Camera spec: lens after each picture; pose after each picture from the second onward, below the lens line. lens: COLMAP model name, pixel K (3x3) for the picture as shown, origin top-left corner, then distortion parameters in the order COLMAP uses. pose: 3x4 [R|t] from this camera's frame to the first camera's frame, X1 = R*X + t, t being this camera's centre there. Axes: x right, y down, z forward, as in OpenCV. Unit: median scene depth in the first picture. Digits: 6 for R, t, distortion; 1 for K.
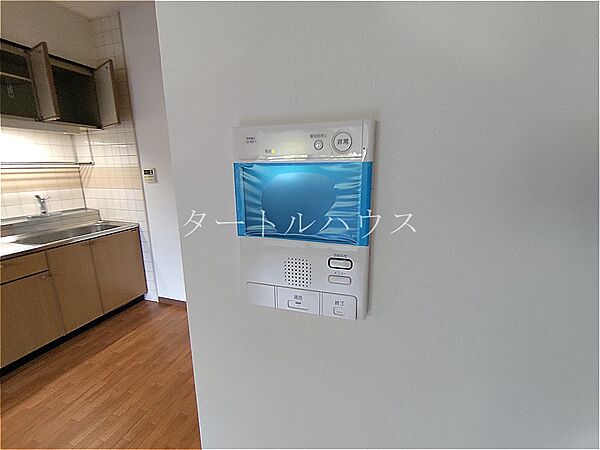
lens RADIAL K [[270.5, 0, 299.0], [0, 270.5, 226.1], [0, 0, 1]] dist [0.001219, 0.000227]
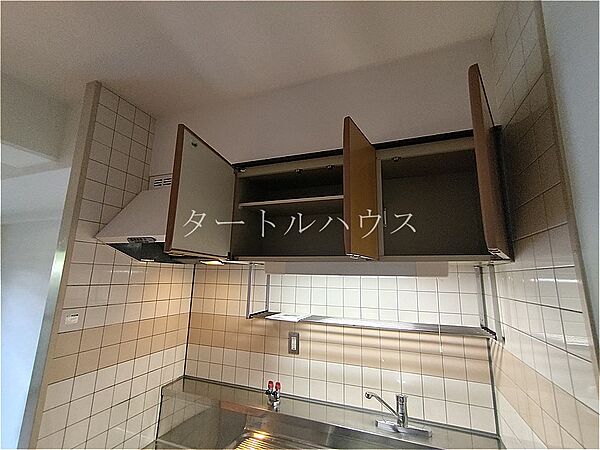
lens RADIAL K [[270.5, 0, 299.6], [0, 270.5, 223.7], [0, 0, 1]] dist [0.001219, 0.000227]
pose [[-0.042416, -0.173935, -0.983843, -0.328939], [-0.212885, 0.963689, -0.161194, -0.279468], [0.976156, 0.202608, -0.077904, 0.727609]]
